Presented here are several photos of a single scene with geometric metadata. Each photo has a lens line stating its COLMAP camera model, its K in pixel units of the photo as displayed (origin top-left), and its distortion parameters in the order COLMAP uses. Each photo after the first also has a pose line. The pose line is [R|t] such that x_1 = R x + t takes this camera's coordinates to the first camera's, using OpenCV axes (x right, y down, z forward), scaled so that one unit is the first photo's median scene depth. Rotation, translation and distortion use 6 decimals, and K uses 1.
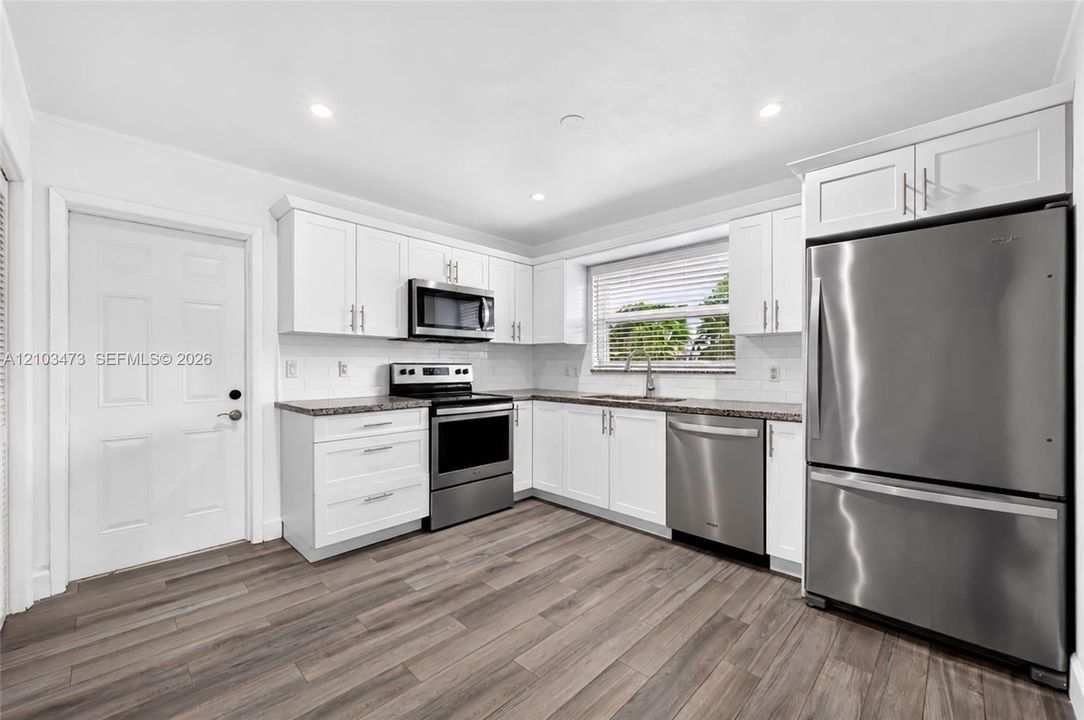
lens RADIAL K [[420.0, 0, 542.0], [0, 420.0, 360.0], [0, 0, 1]] dist [0.000341, 0.000065]
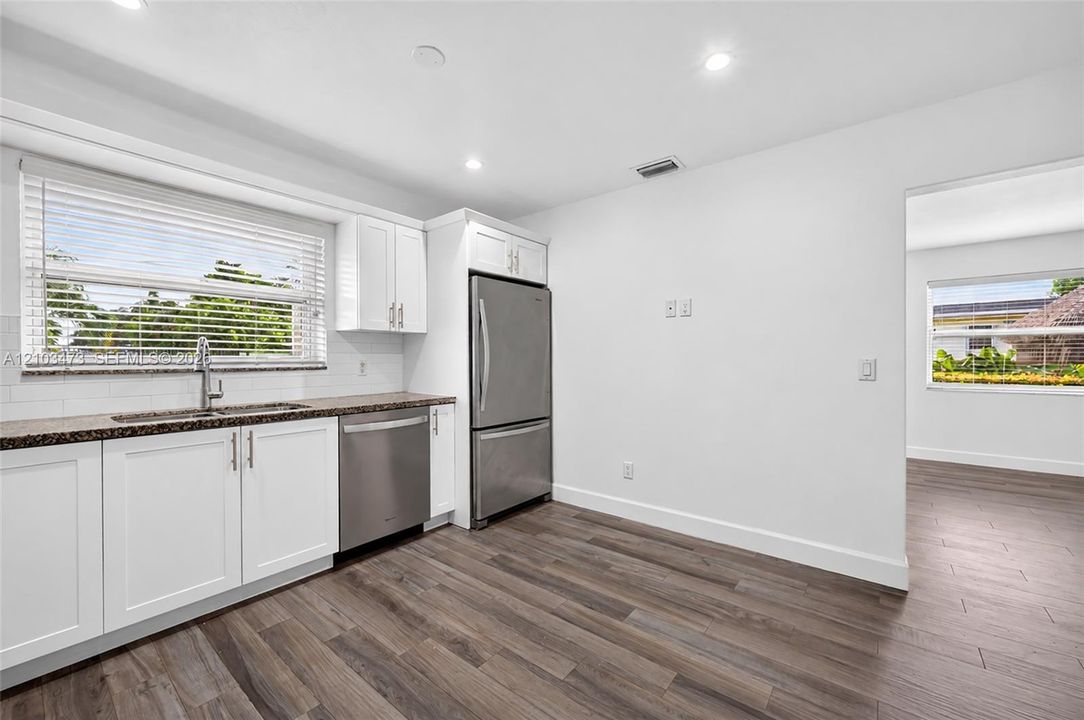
lens RADIAL K [[435.0, 0, 539.9], [0, 435.0, 353.1], [0, 0, 1]] dist [0.001059, 0.000128]
pose [[-0.093295, 0.008119, 0.995605, -0.535044], [-0.011807, 0.999887, -0.009260, 0.000050], [-0.995569, -0.012619, -0.093188, 0.593850]]
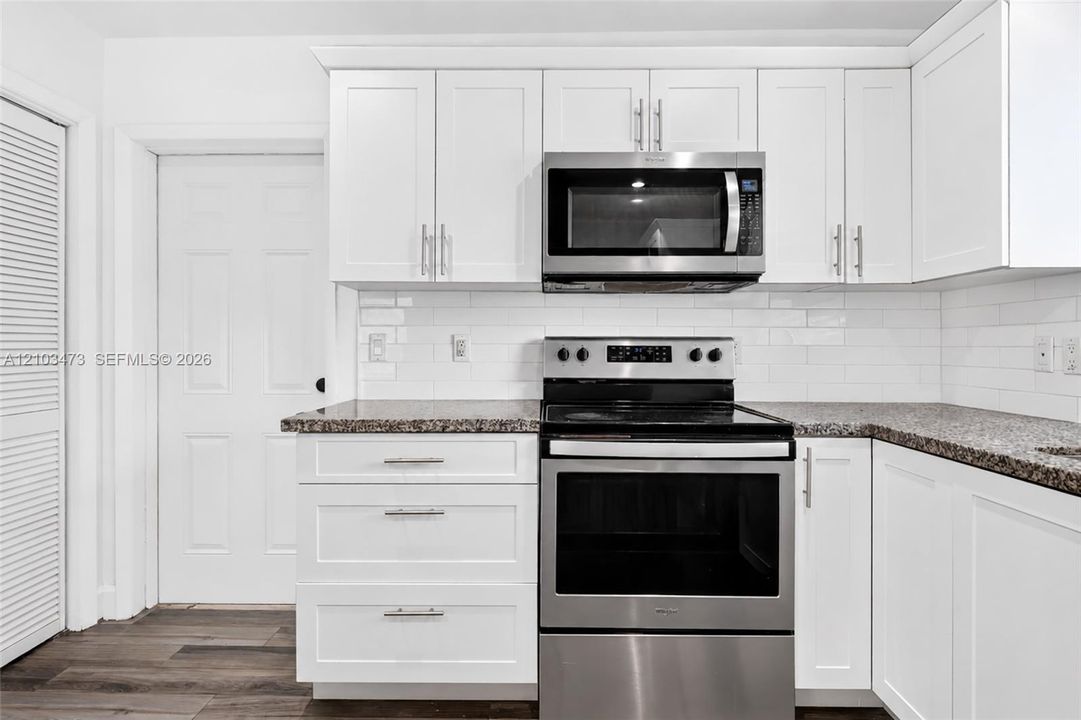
lens RADIAL K [[571.0, 0, 539.7], [0, 571.0, 350.8], [0, 0, 1]] dist [0.002523, 0.000179]
pose [[0.691997, -0.000500, -0.721900, 0.152323], [0.008356, 0.999938, 0.007318, 0.020918], [0.721852, -0.011096, 0.691959, 0.562416]]
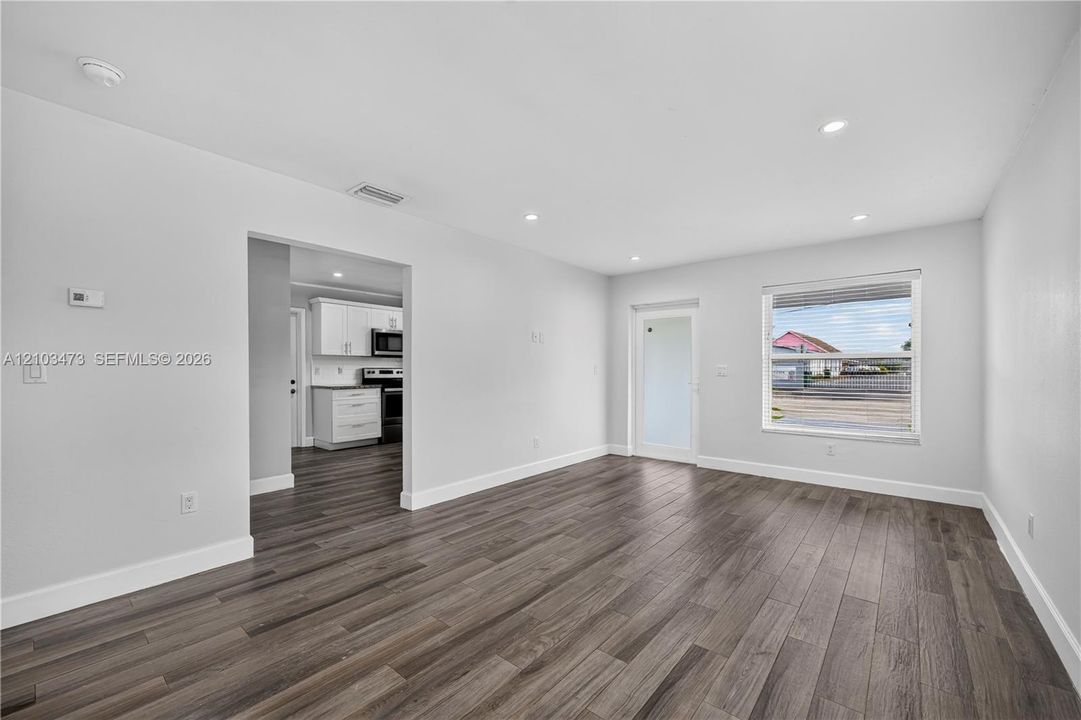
lens RADIAL K [[427.2, 0, 539.1], [0, 427.2, 366.4], [0, 0, 1]] dist [-0.000173, 0.000067]
pose [[0.998058, 0.001435, 0.062278, 0.403967], [-0.002001, 0.999957, 0.009030, -0.022589], [-0.062263, -0.009137, 0.998018, -1.242680]]
